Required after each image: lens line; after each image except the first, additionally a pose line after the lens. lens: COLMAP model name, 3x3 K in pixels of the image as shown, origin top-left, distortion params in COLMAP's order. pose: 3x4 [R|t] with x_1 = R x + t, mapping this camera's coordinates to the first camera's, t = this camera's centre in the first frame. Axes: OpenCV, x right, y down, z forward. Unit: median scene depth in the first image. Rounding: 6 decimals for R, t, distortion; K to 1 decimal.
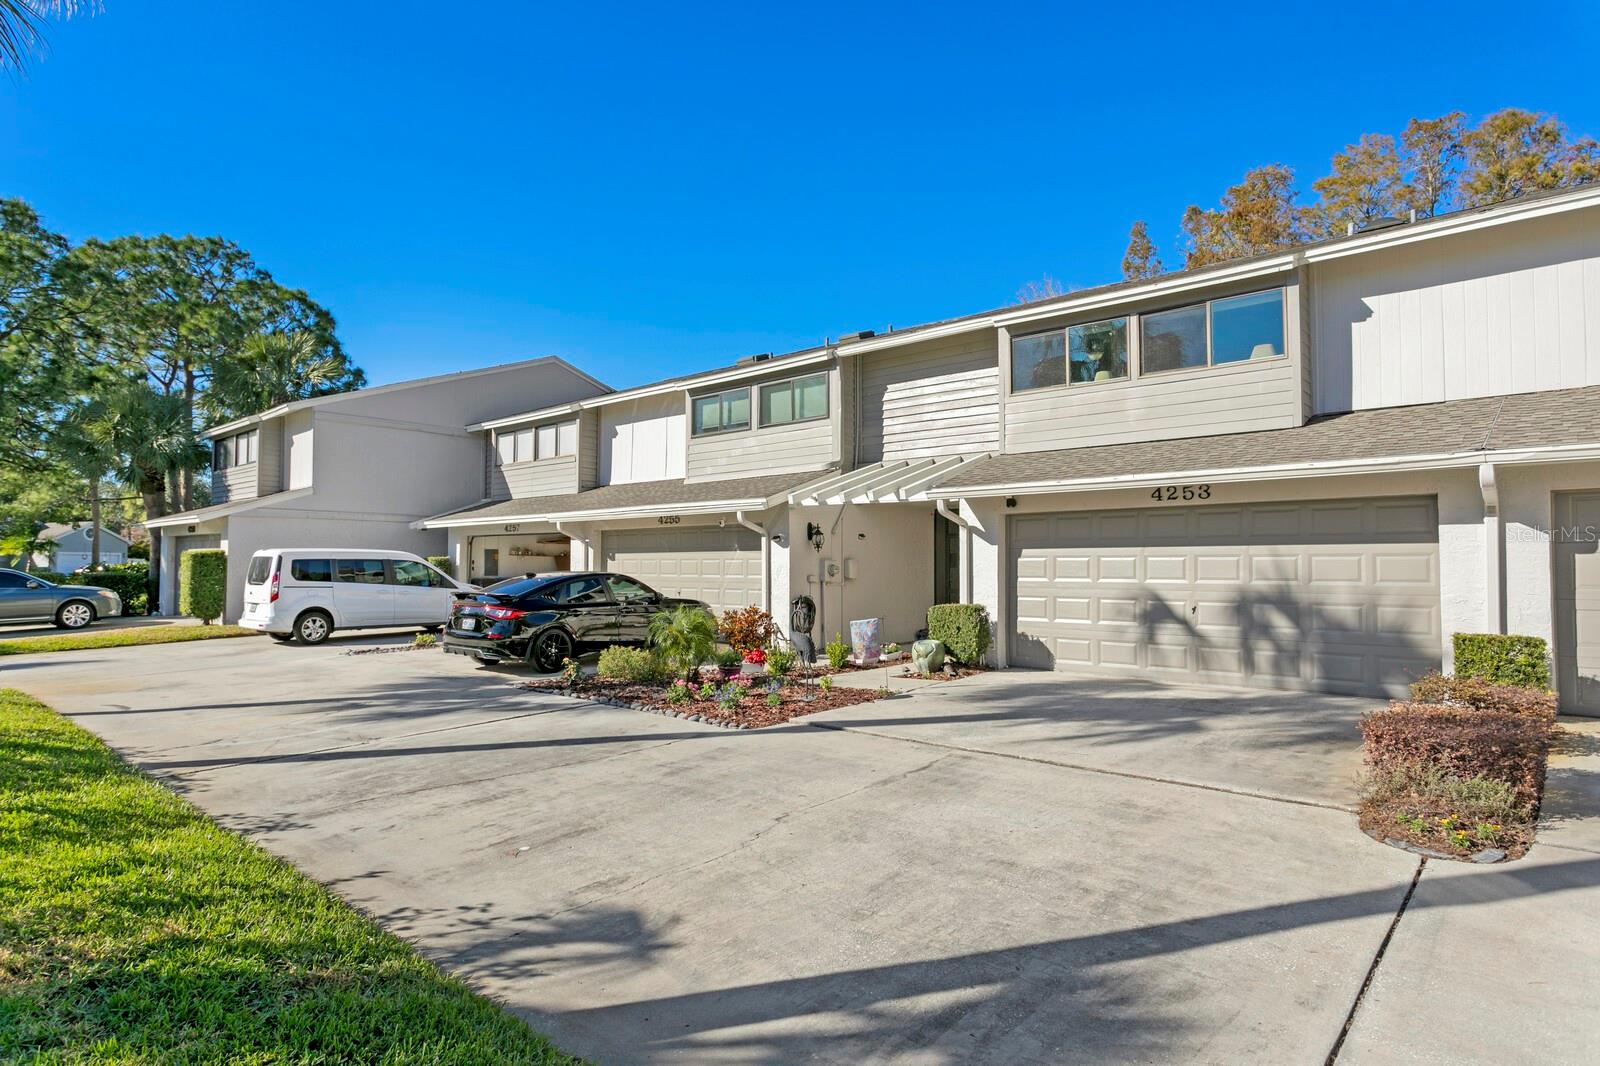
lens RADIAL K [[935.4, 0, 800.0], [0, 935.4, 533.0], [0, 0, 1]] dist [-0.000393, -0.000055]
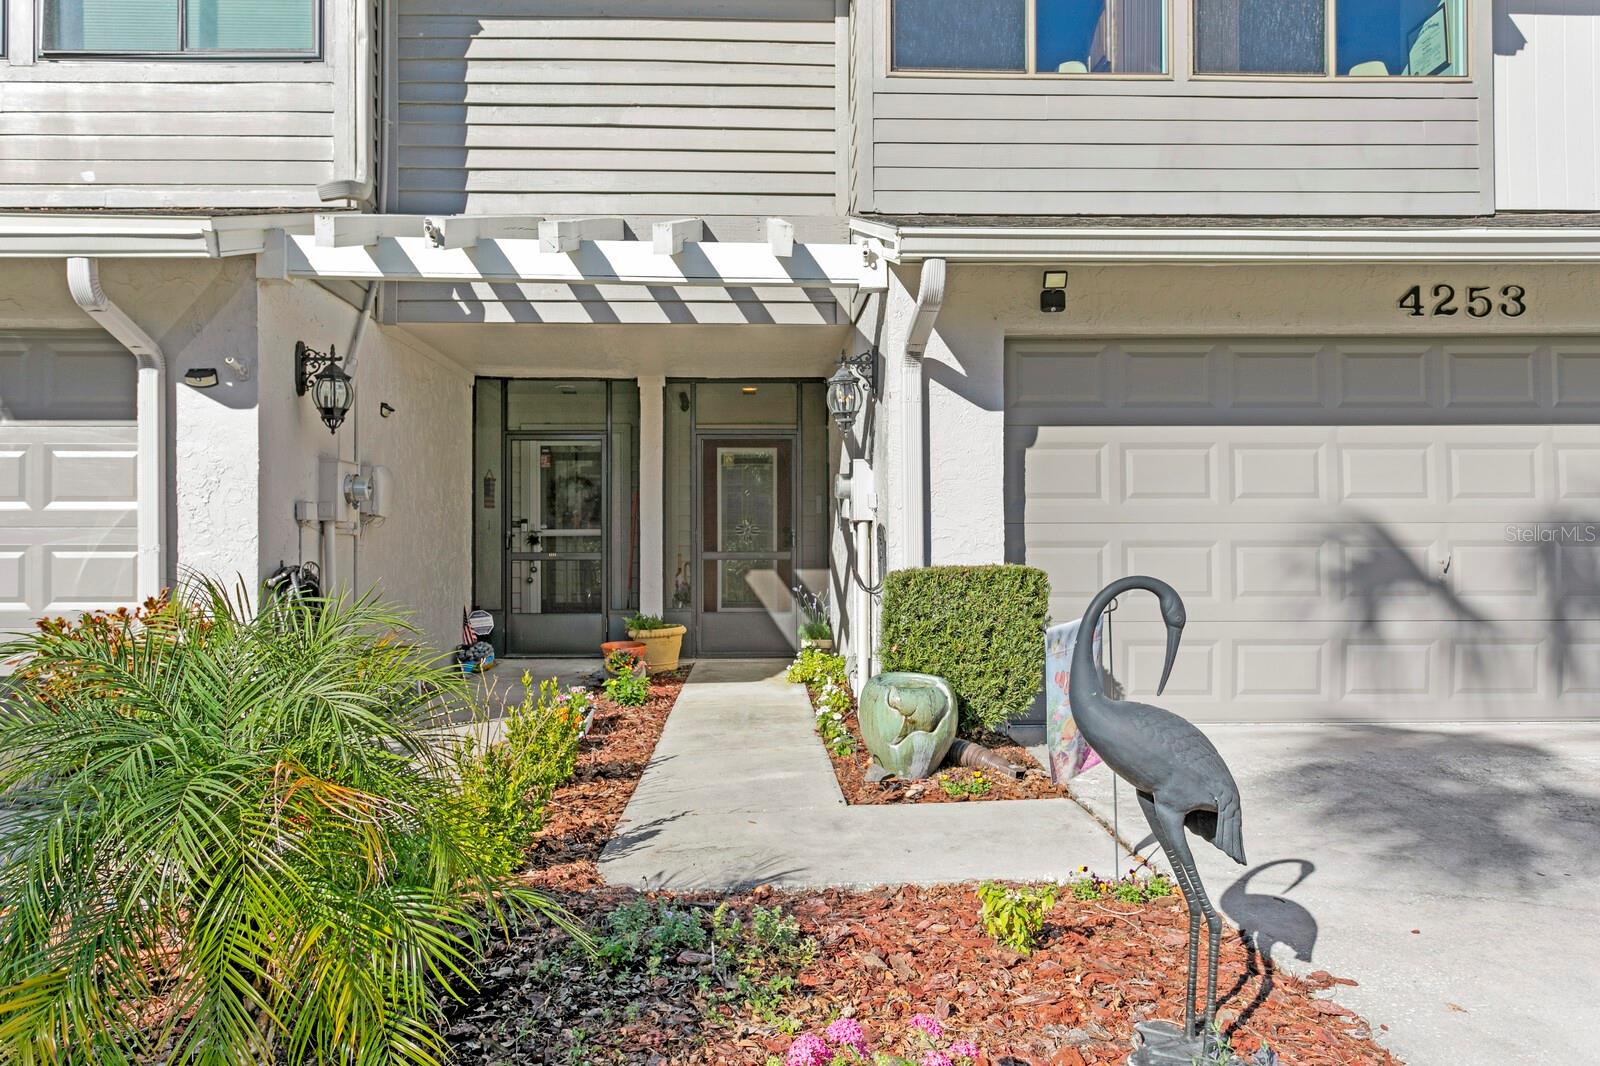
lens RADIAL K [[1121.9, 0, 800.0], [0, 1121.9, 533.0], [0, 0, 1]] dist [0.002305, 0.001416]
pose [[0.717524, 0.006799, 0.696500, -0.141841], [-0.017961, 0.999800, 0.008744, 0.050658], [-0.696302, -0.018783, 0.717503, 0.609717]]
